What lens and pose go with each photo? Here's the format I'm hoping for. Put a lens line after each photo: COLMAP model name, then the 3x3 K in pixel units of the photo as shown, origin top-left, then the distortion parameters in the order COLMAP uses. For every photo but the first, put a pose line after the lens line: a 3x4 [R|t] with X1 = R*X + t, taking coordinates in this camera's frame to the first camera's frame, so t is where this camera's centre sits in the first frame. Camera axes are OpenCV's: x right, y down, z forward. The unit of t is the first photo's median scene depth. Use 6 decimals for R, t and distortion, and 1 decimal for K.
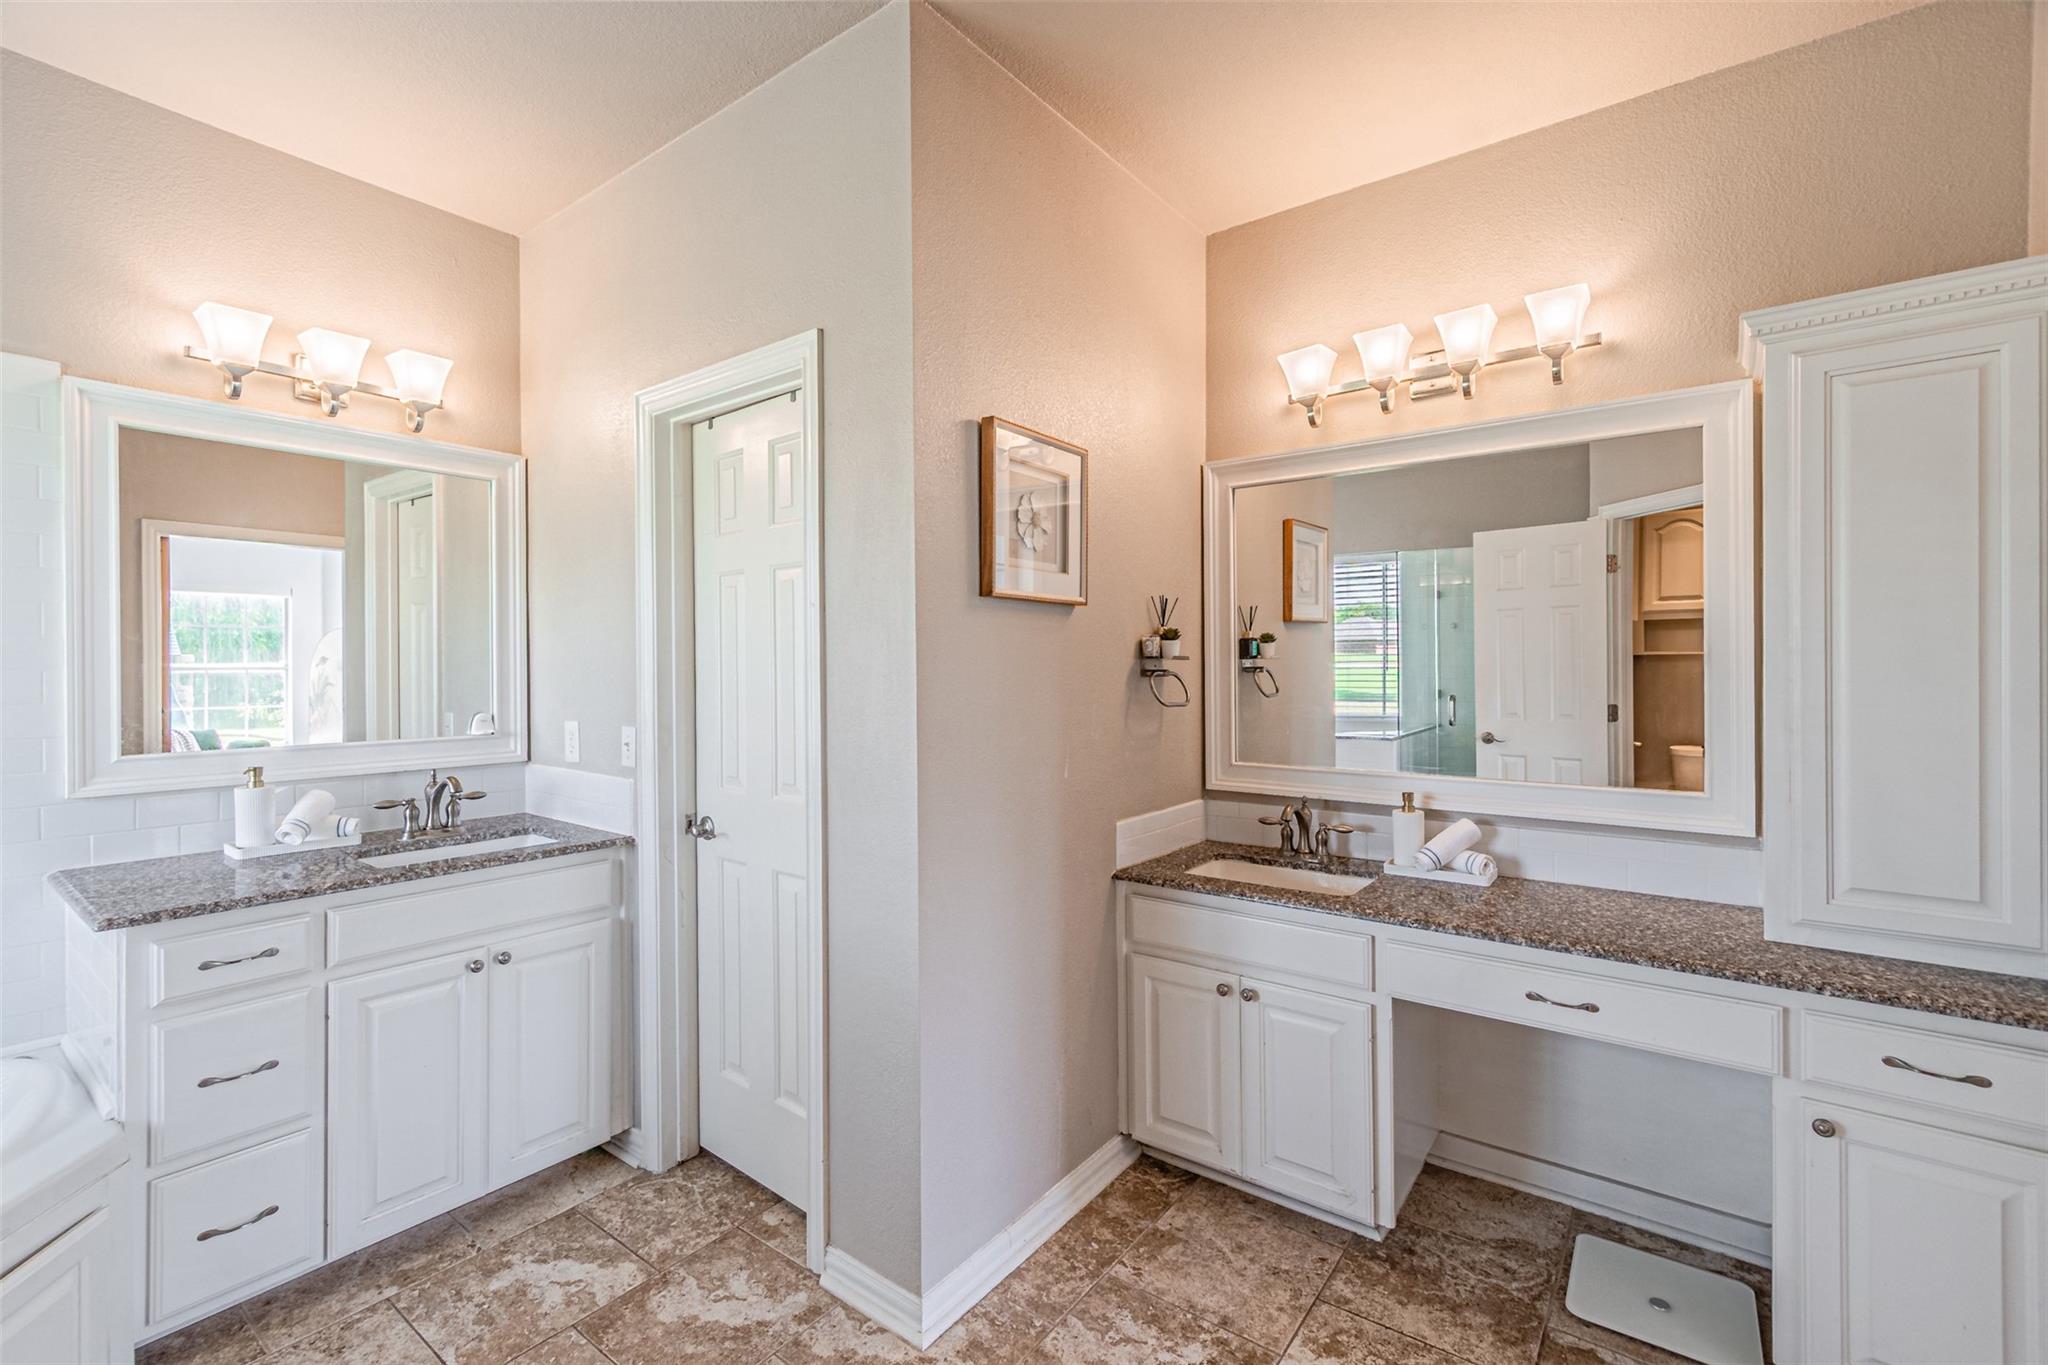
lens RADIAL K [[896.1, 0, 1021.8], [0, 896.1, 672.0], [0, 0, 1]] dist [-0.001343, -0.000024]
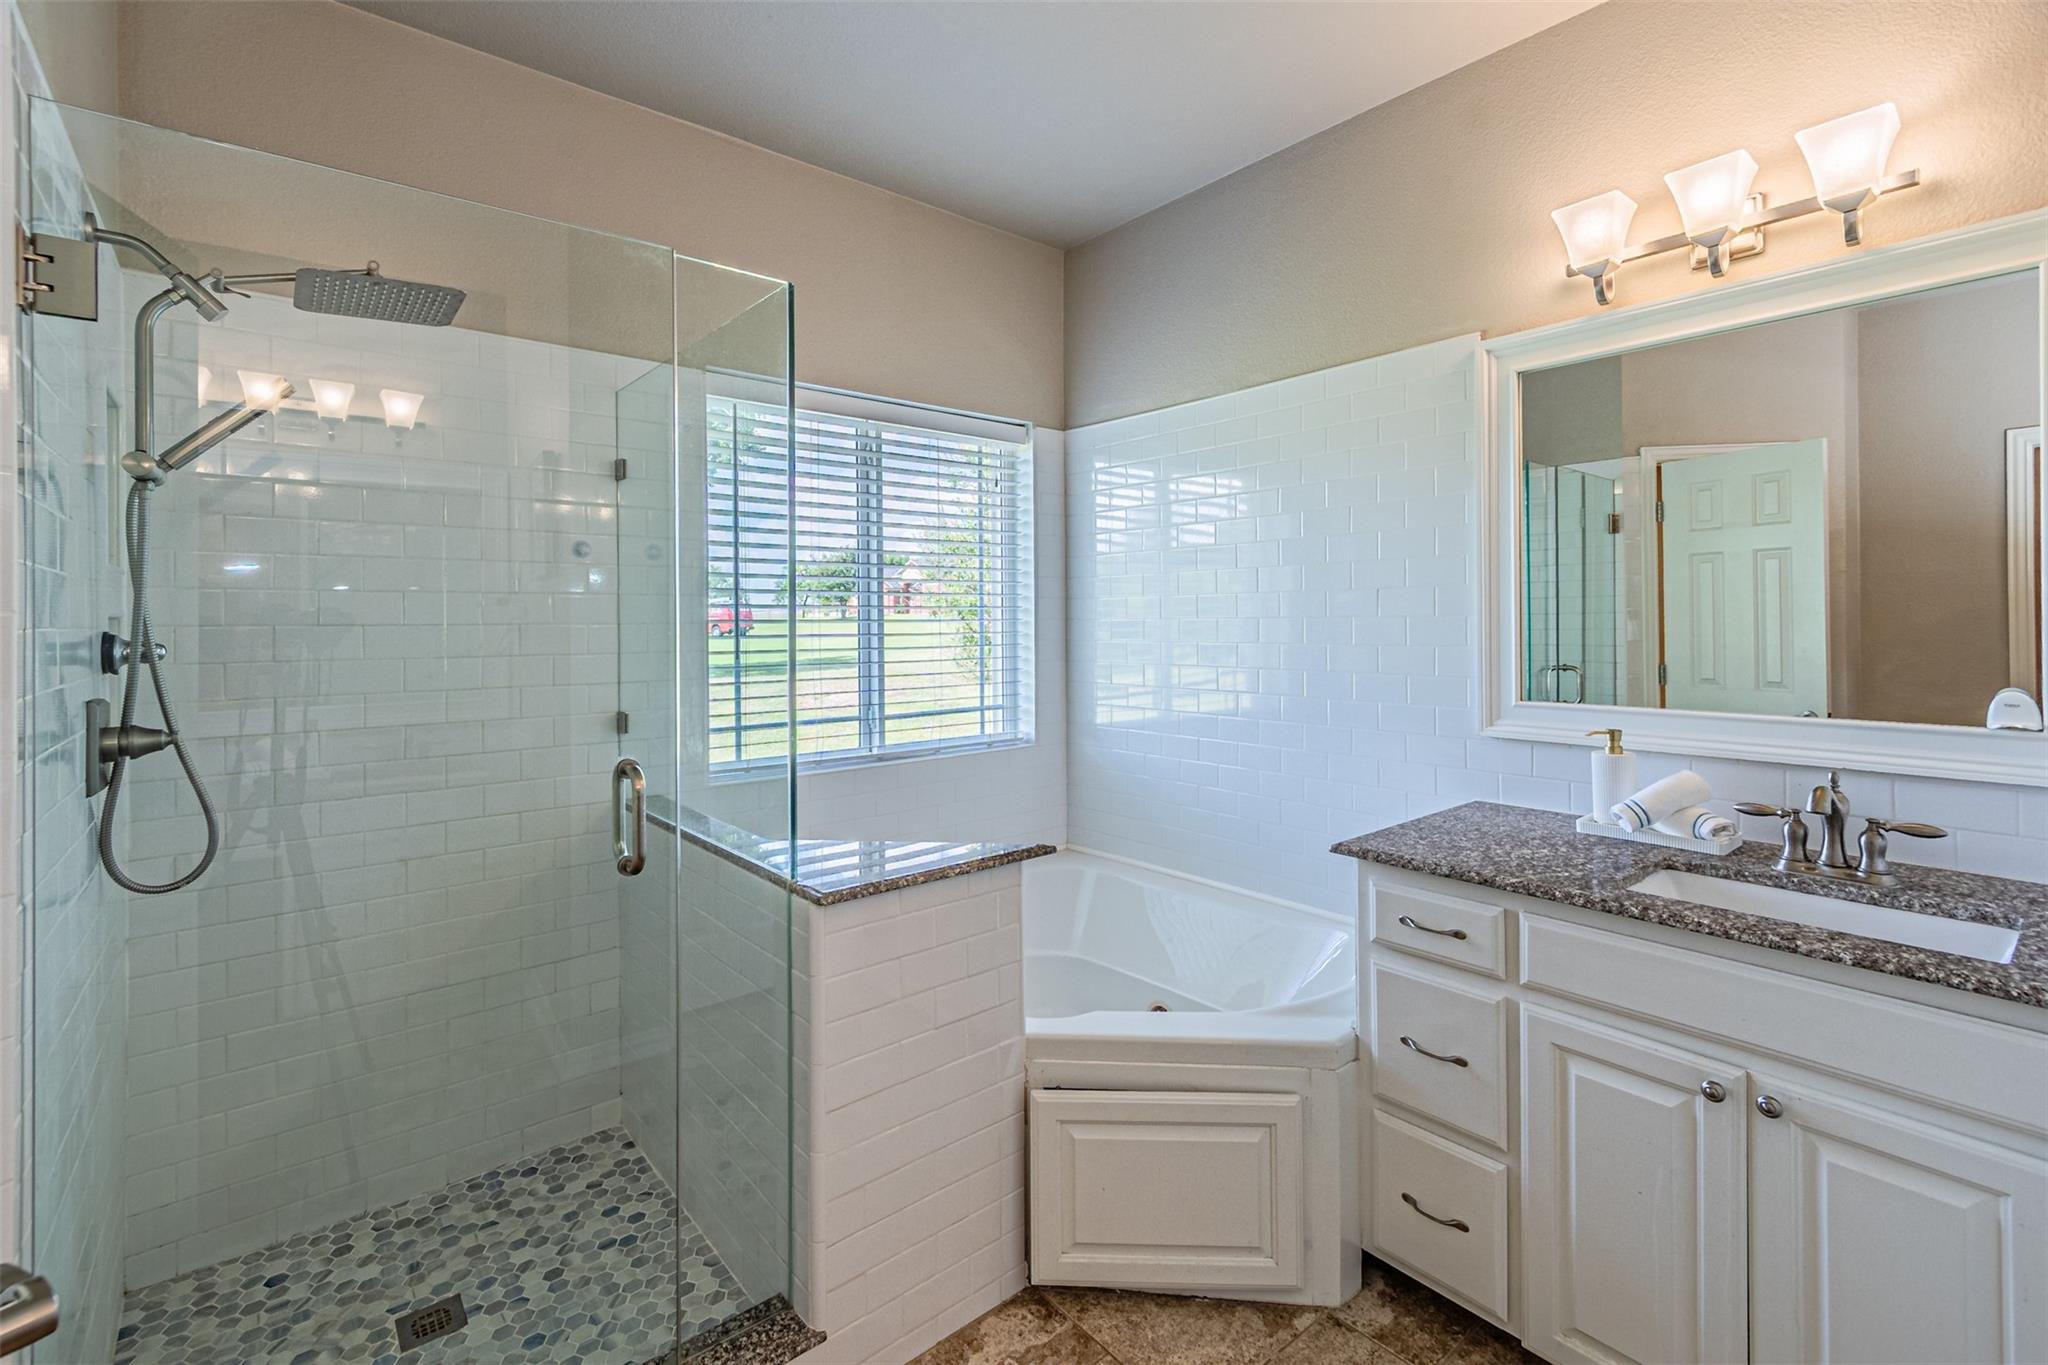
lens RADIAL K [[896.1, 0, 1004.9], [0, 896.1, 622.2], [0, 0, 1]] dist [-0.001343, -0.000024]
pose [[-0.229709, 0.008630, -0.973221, 0.102658], [0.003454, 0.999962, 0.008052, -0.004326], [0.973253, -0.001512, -0.229730, 0.633624]]
